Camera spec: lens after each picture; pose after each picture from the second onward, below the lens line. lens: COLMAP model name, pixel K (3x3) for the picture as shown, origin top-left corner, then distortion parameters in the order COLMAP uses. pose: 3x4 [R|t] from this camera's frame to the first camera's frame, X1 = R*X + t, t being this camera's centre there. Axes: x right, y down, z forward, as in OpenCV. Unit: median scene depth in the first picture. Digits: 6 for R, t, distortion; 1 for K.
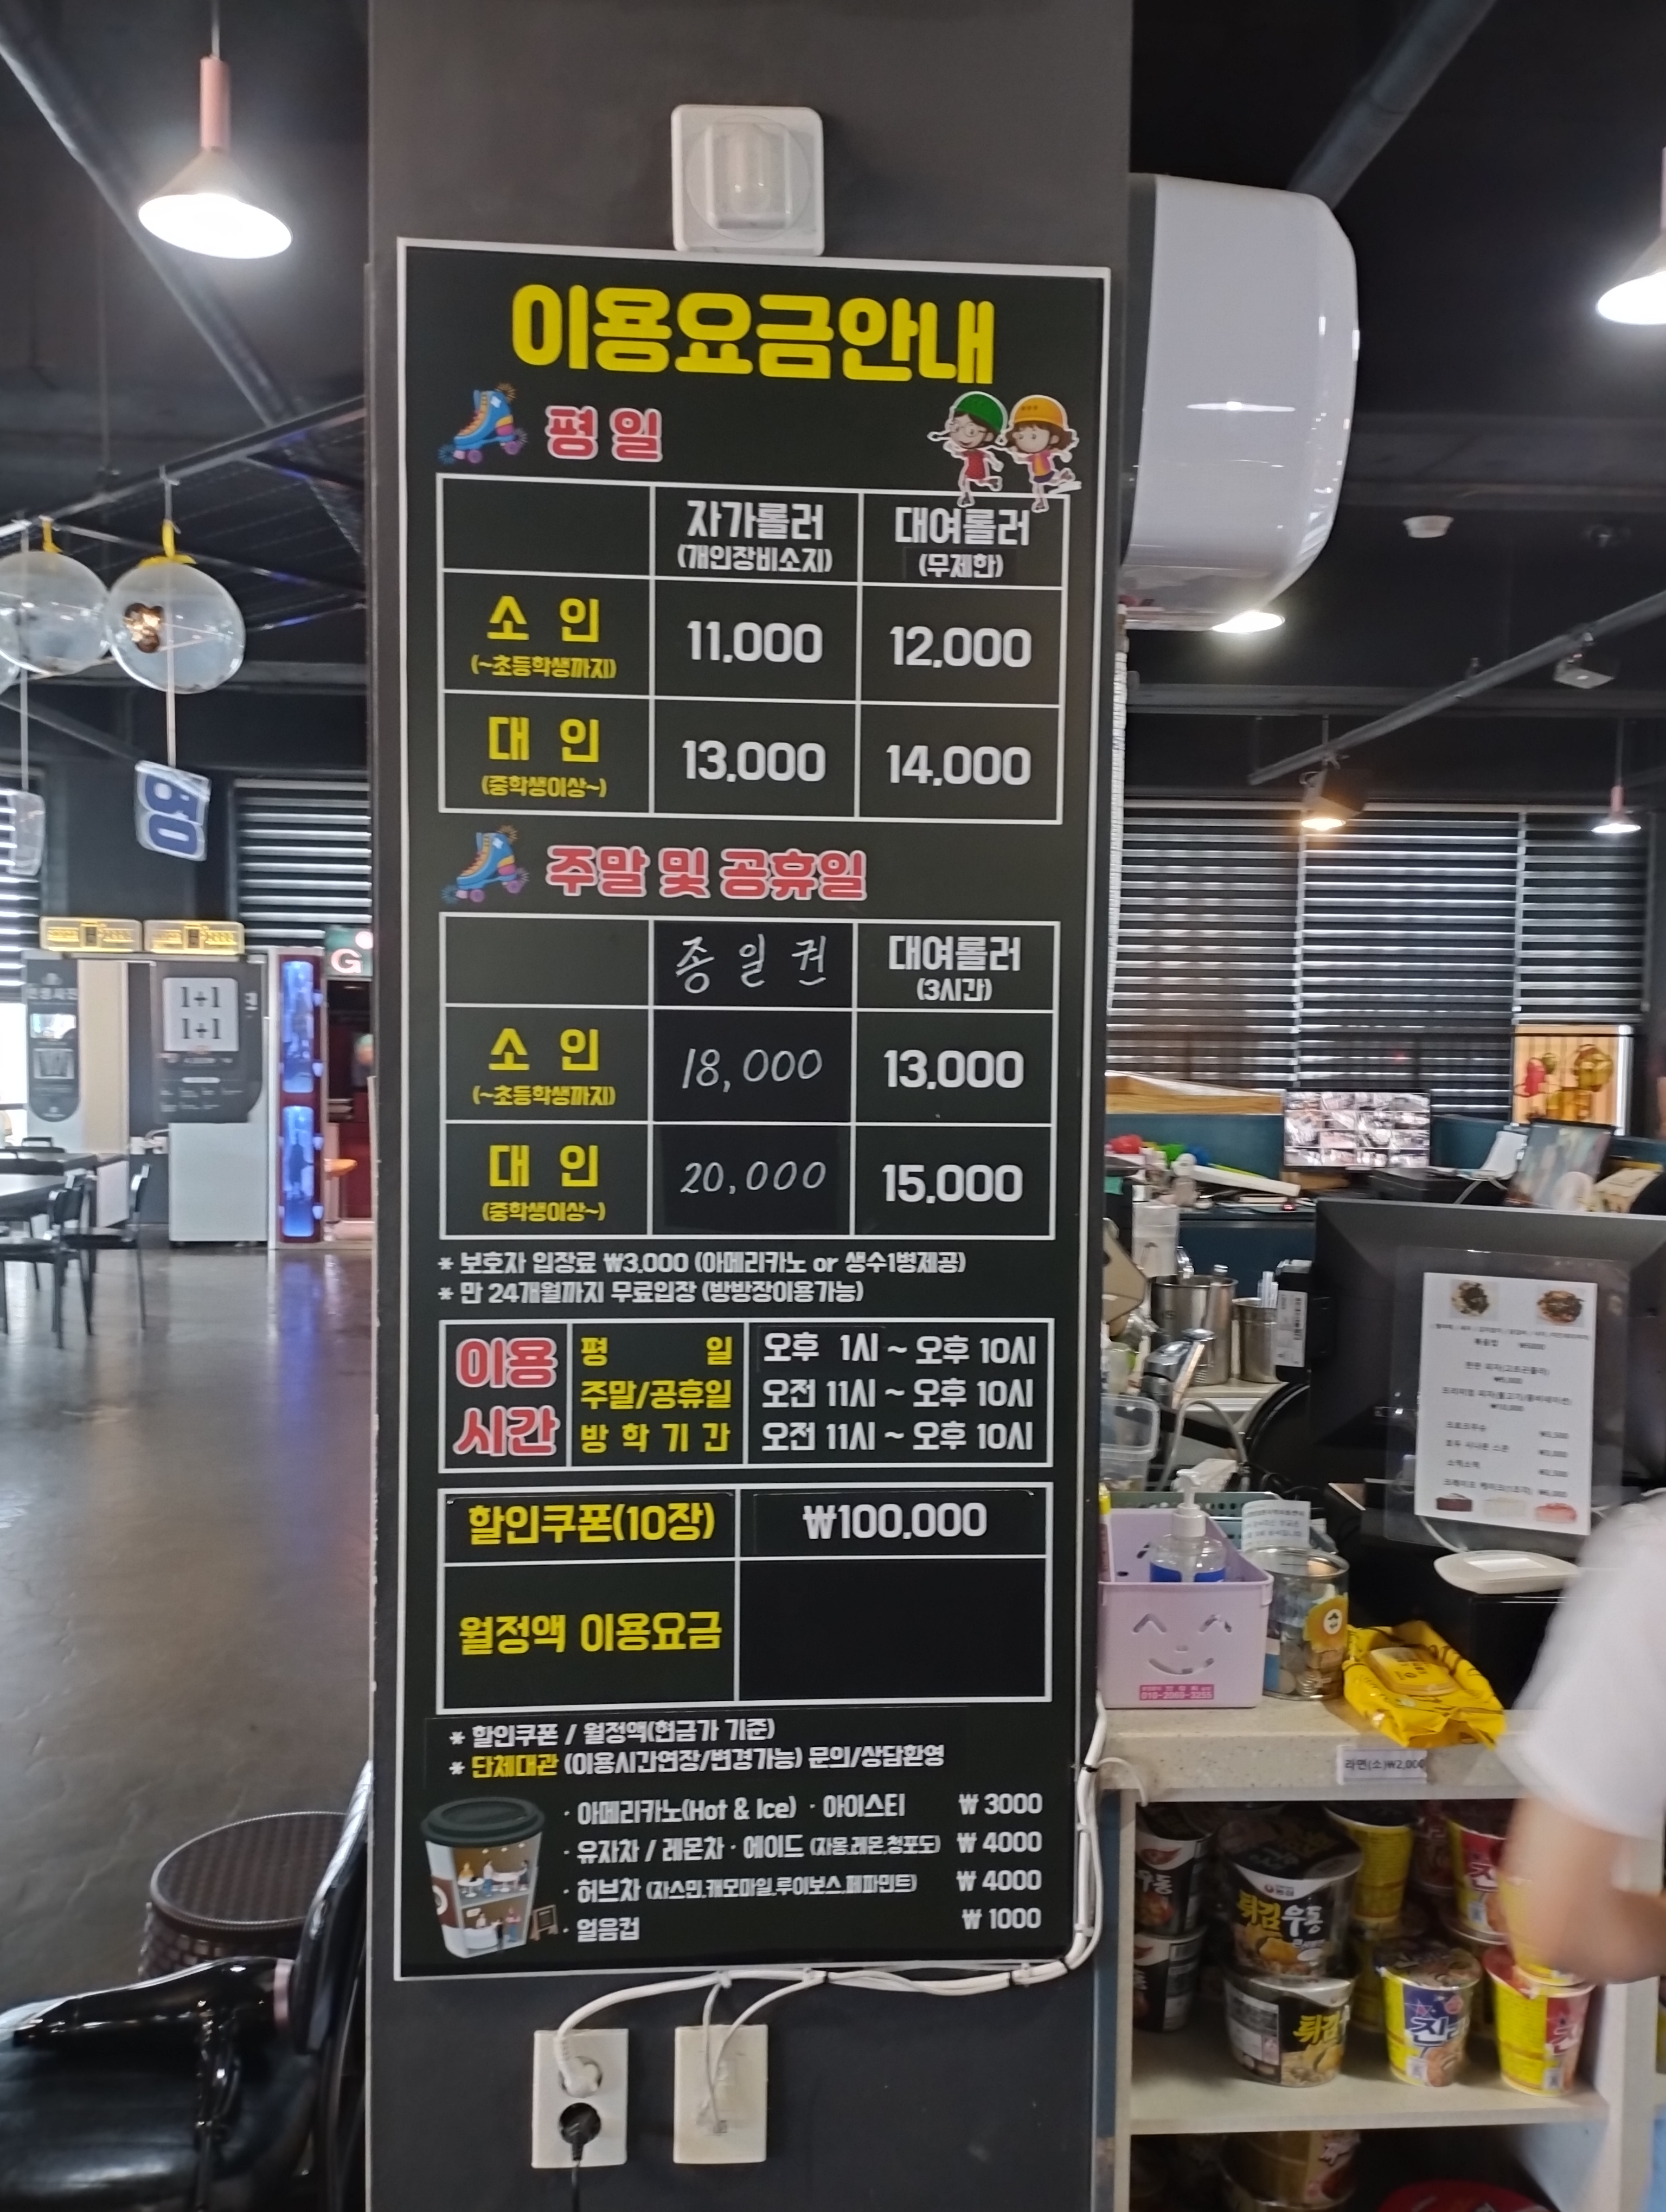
lens RADIAL K [[1812.7, 0, 854.9], [0, 1812.7, 1095.1], [0, 0, 1]] dist [0.086374, -0.057437]
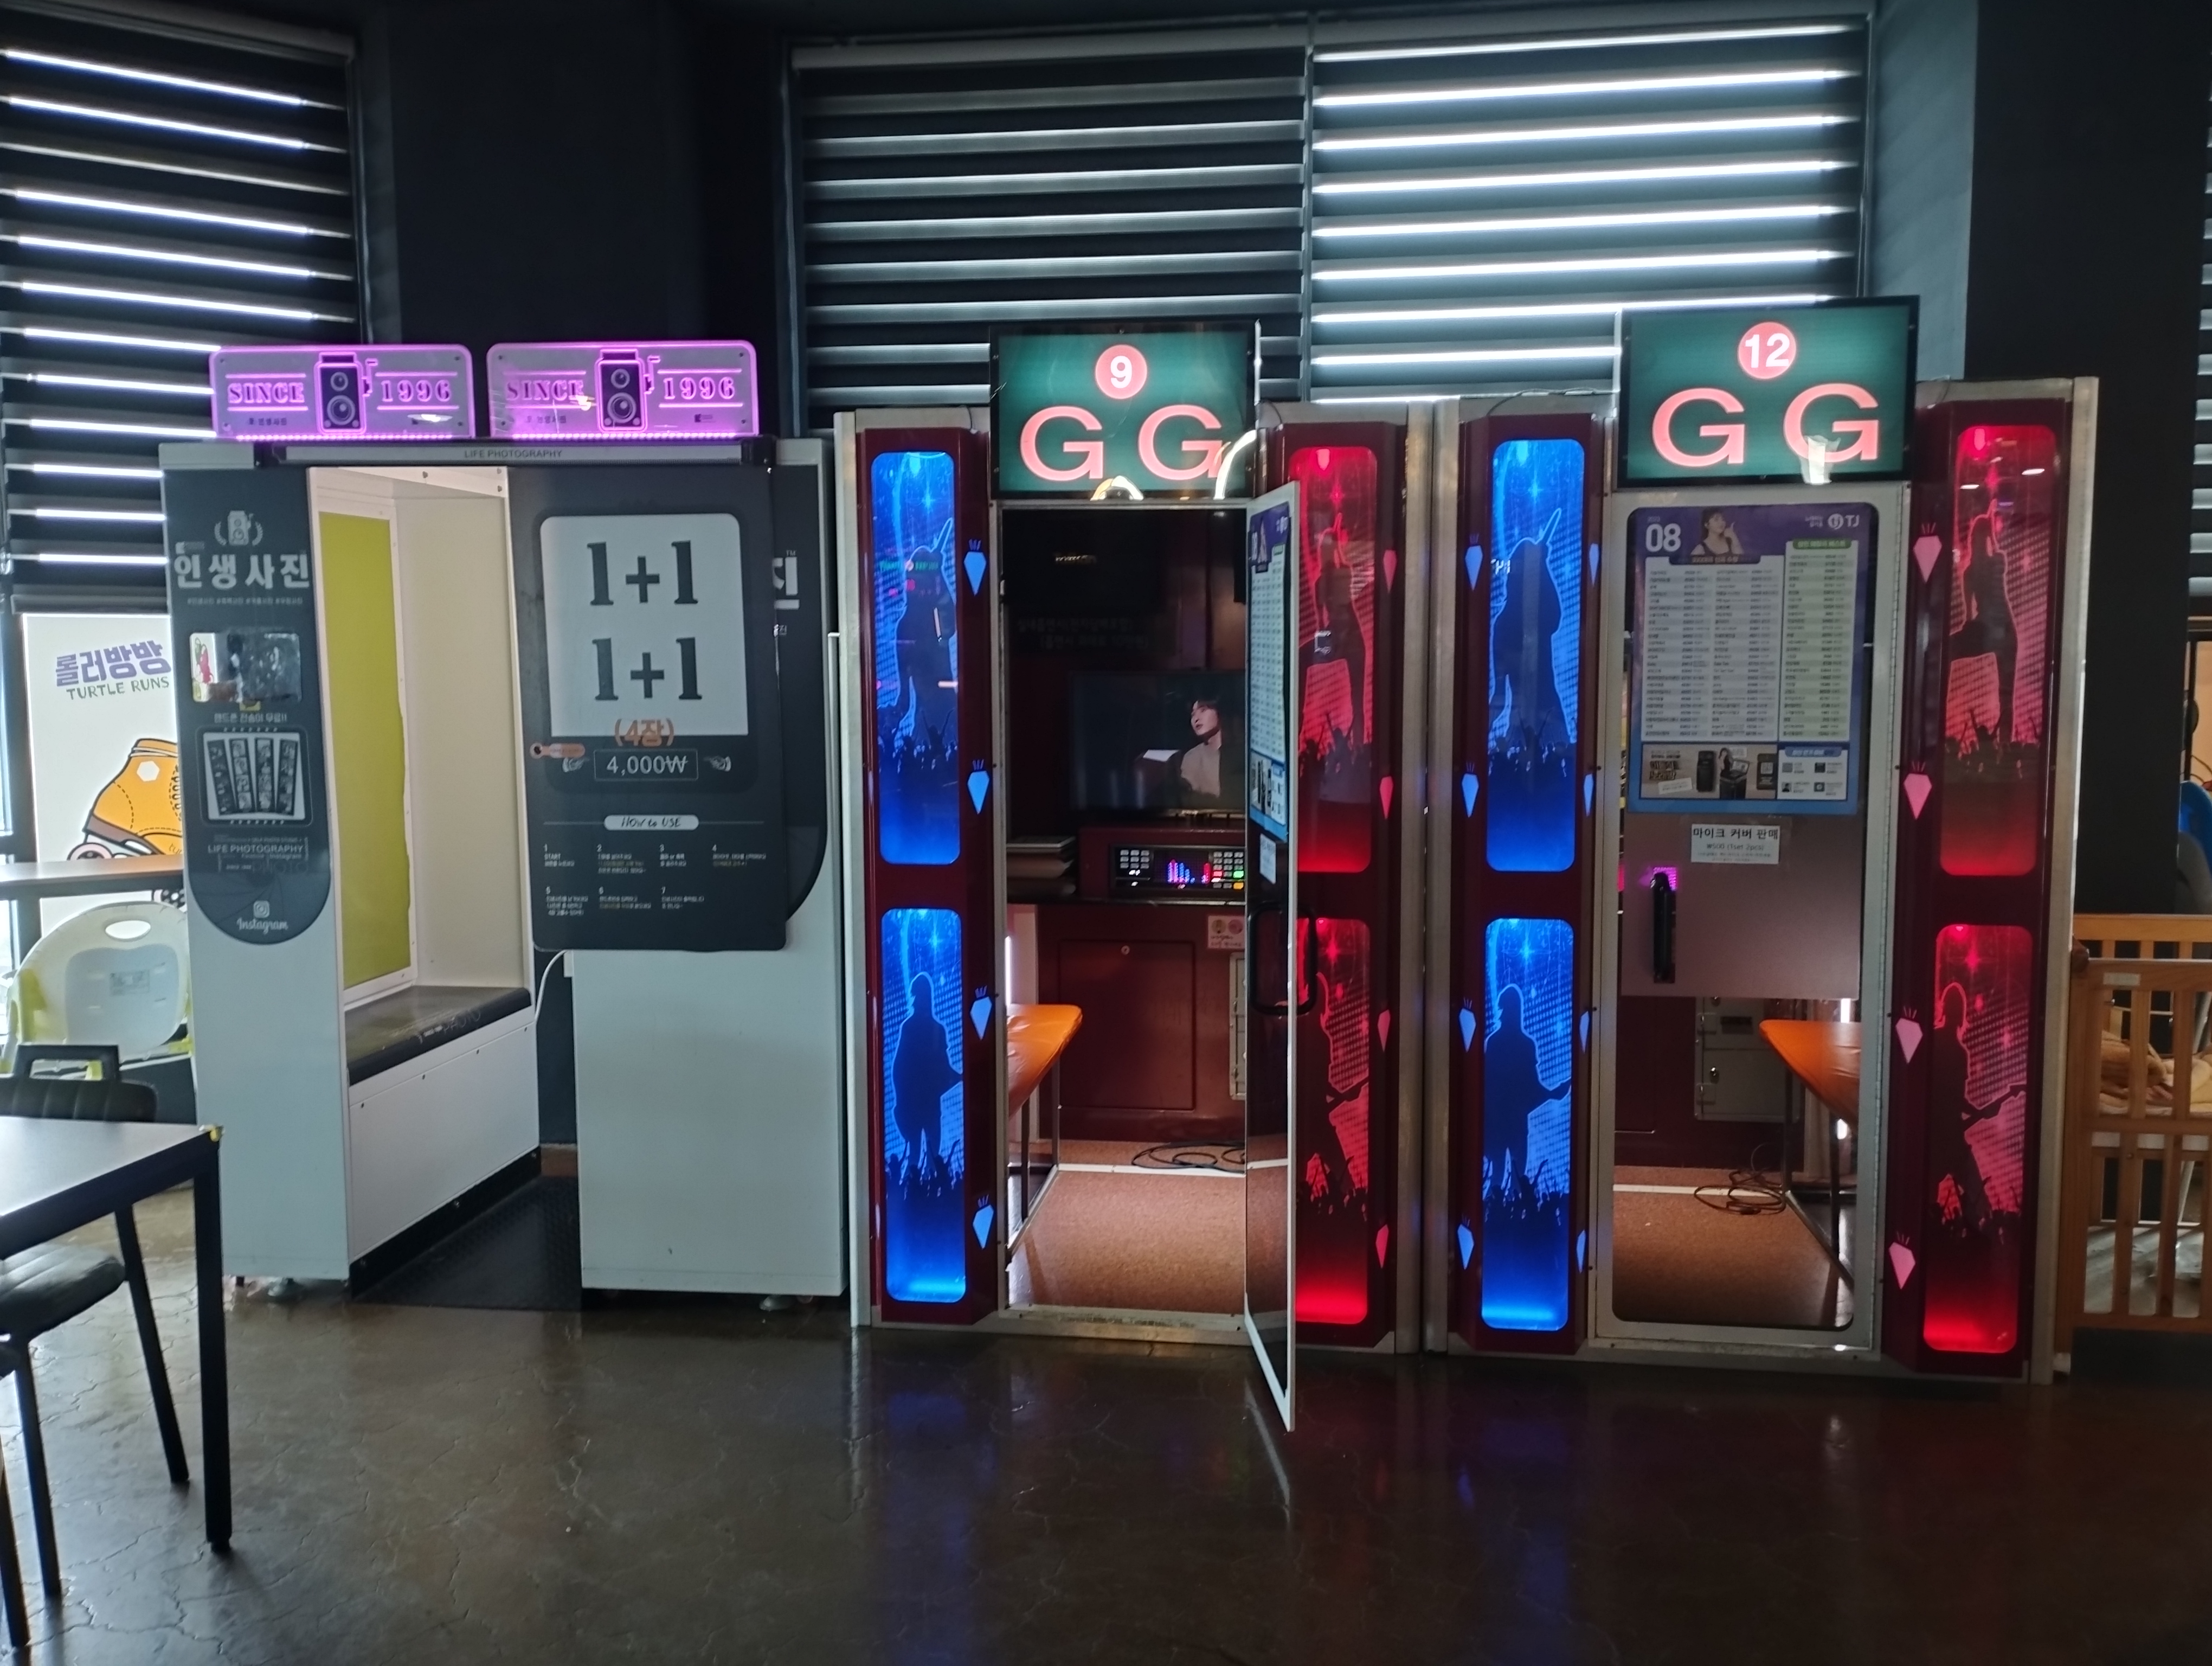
lens RADIAL K [[1812.7, 0, 1107.5], [0, 1812.7, 832.6], [0, 0, 1]] dist [0.086374, -0.057437]
pose [[0.972509, 0.008413, -0.232712, -0.198008], [0.004872, 0.998393, 0.056454, -0.024865], [0.232813, -0.056036, 0.970906, 0.695440]]
